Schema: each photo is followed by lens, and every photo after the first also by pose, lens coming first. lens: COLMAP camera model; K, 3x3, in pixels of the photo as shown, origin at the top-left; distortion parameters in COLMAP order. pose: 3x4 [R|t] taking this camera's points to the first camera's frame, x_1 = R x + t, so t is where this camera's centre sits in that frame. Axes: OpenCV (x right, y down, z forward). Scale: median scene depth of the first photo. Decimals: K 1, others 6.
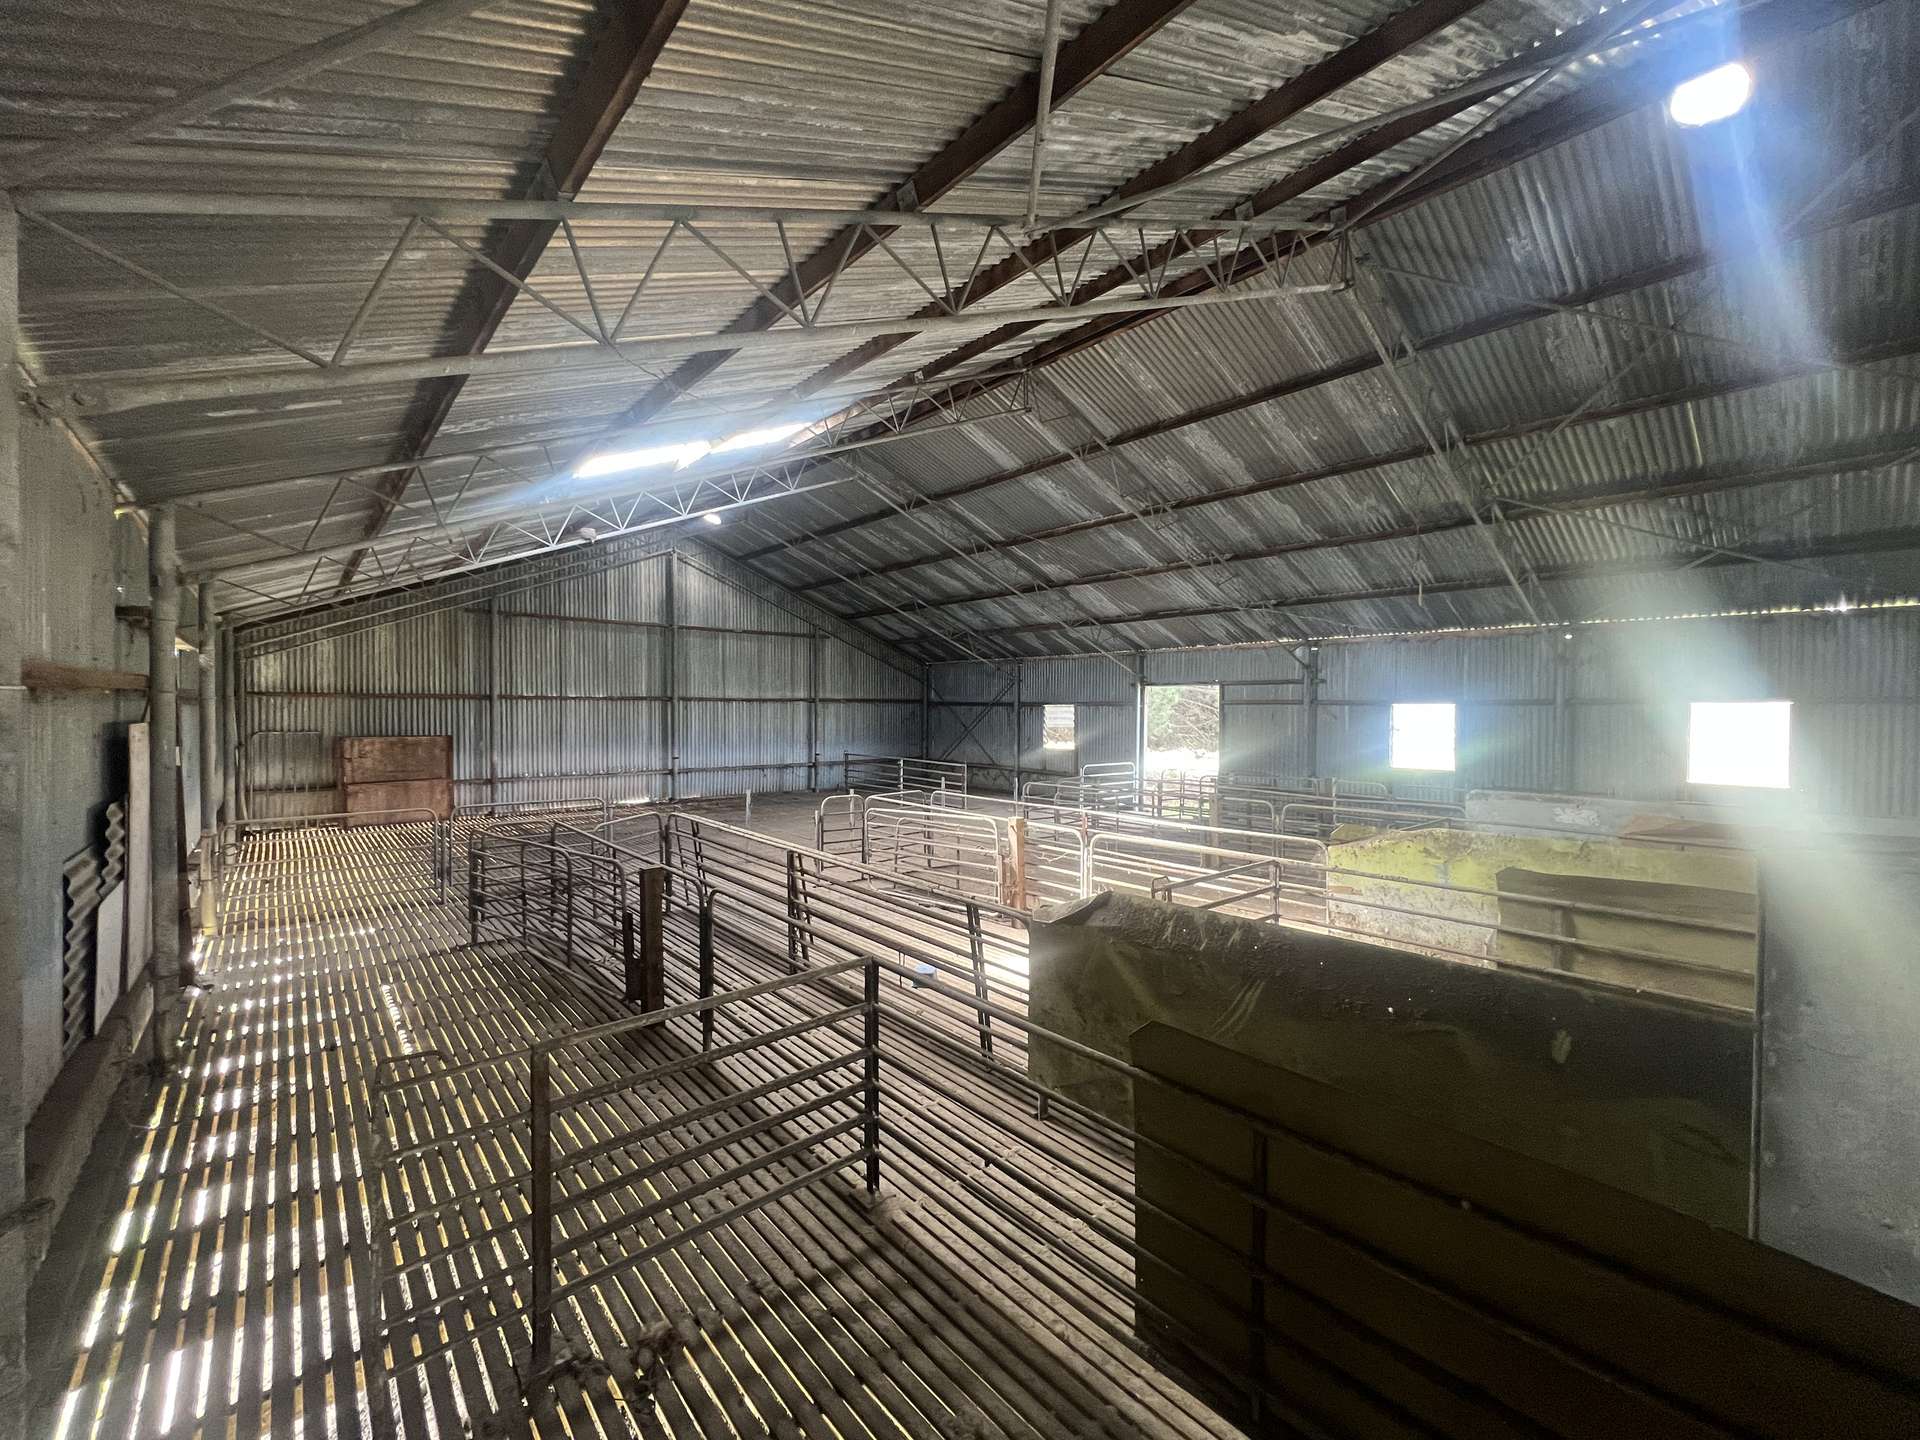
lens RADIAL K [[769.2, 0, 962.8], [0, 769.2, 712.9], [0, 0, 1]] dist [-0.001305, -0.000146]
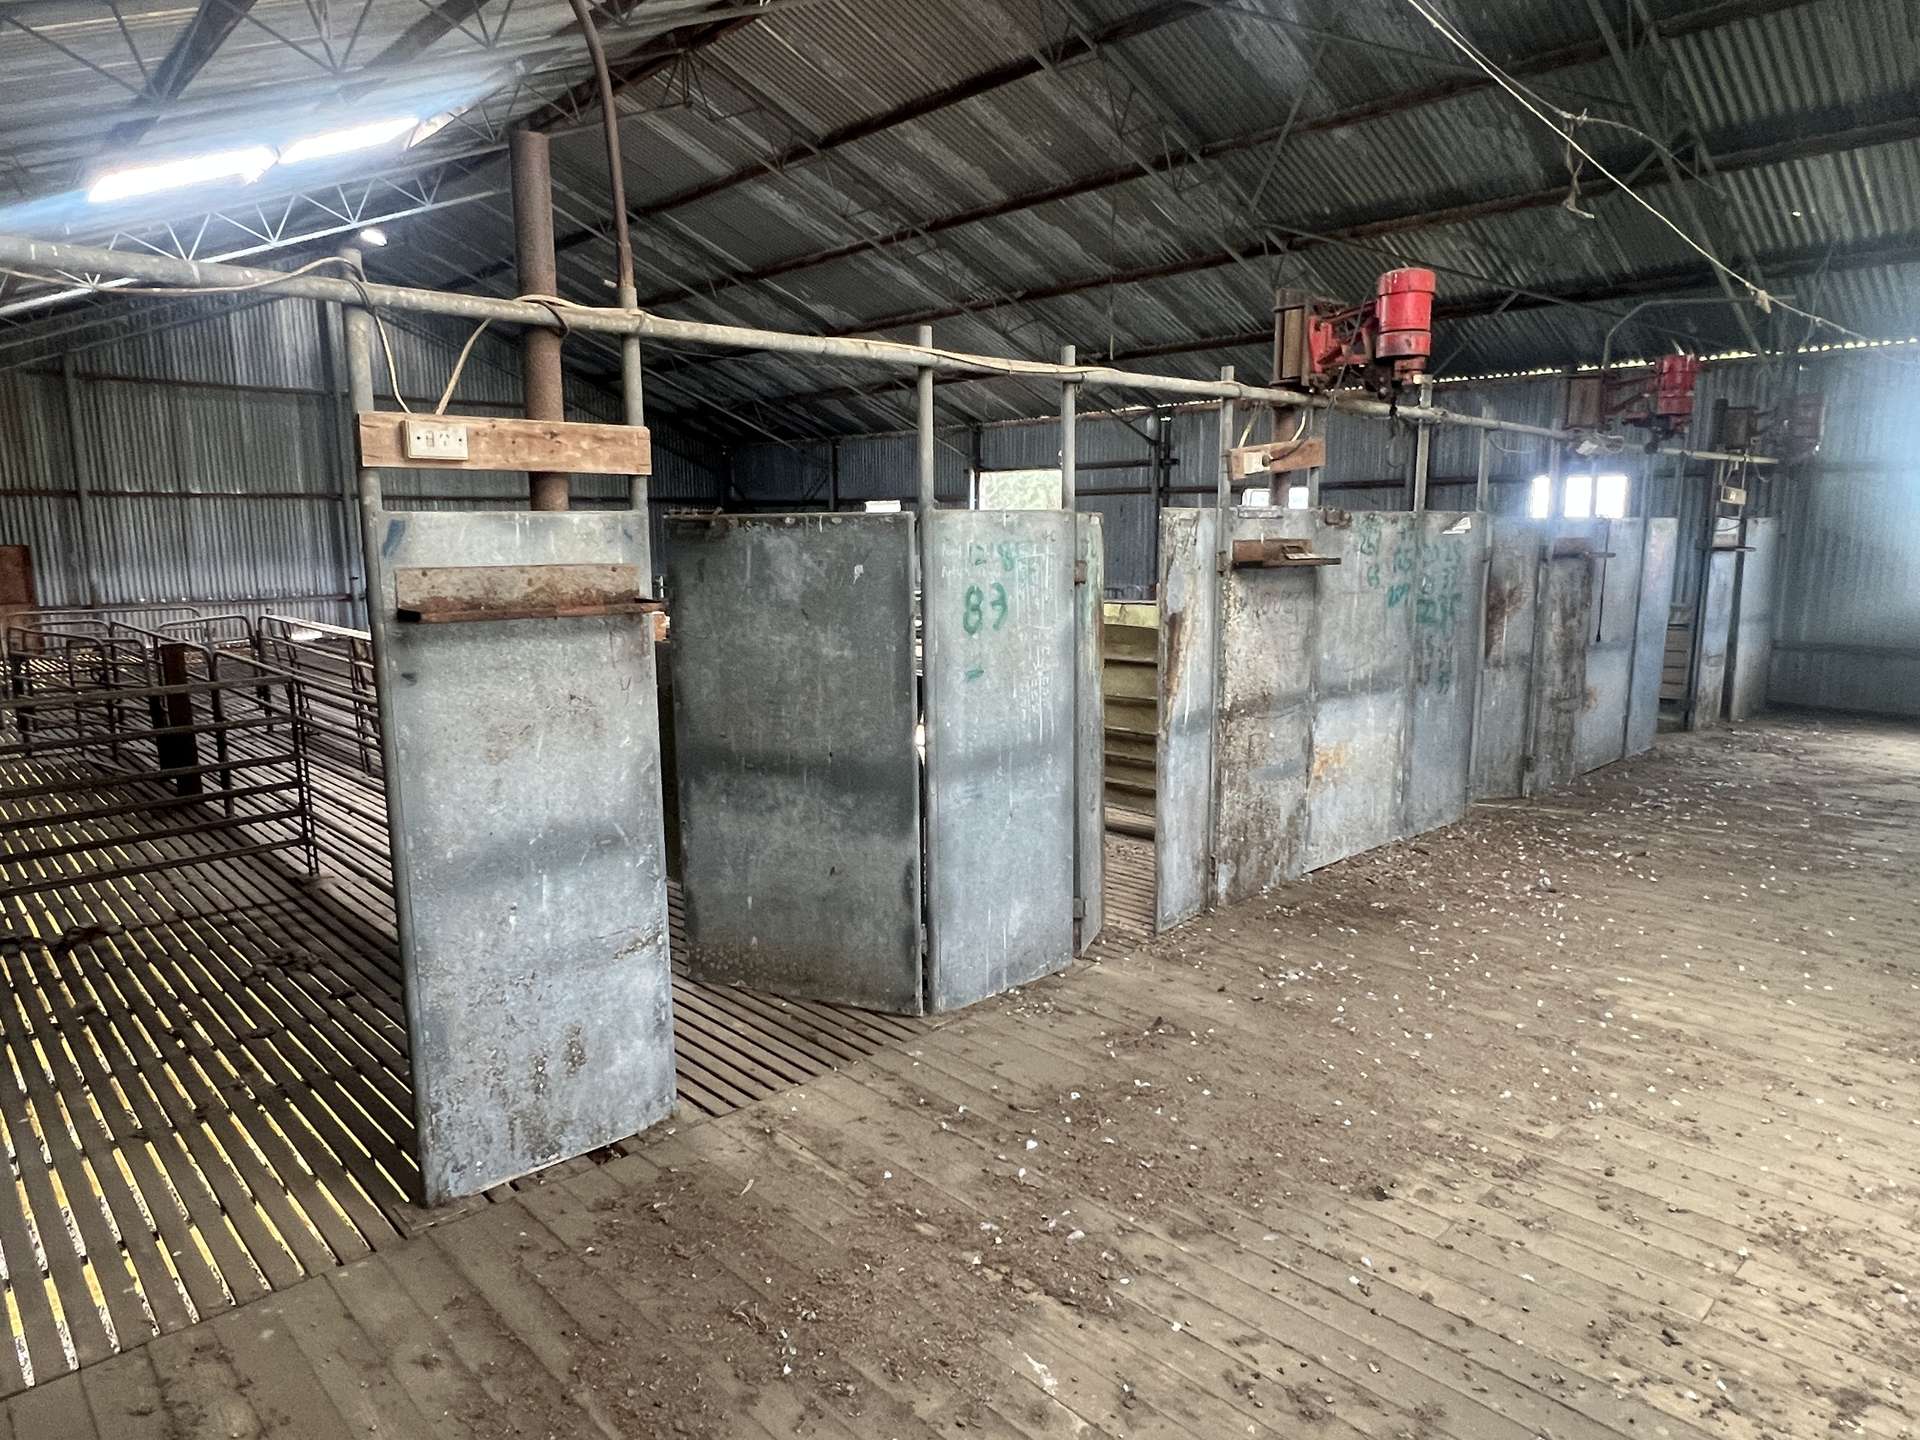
lens RADIAL K [[1176.9, 0, 959.1], [0, 1176.9, 723.7], [0, 0, 1]] dist [-0.004740, 0.001468]
pose [[0.999189, -0.014896, 0.037410, 0.184973], [0.008813, 0.987432, 0.157798, 0.027211], [-0.039290, -0.157340, 0.986763, -0.178558]]
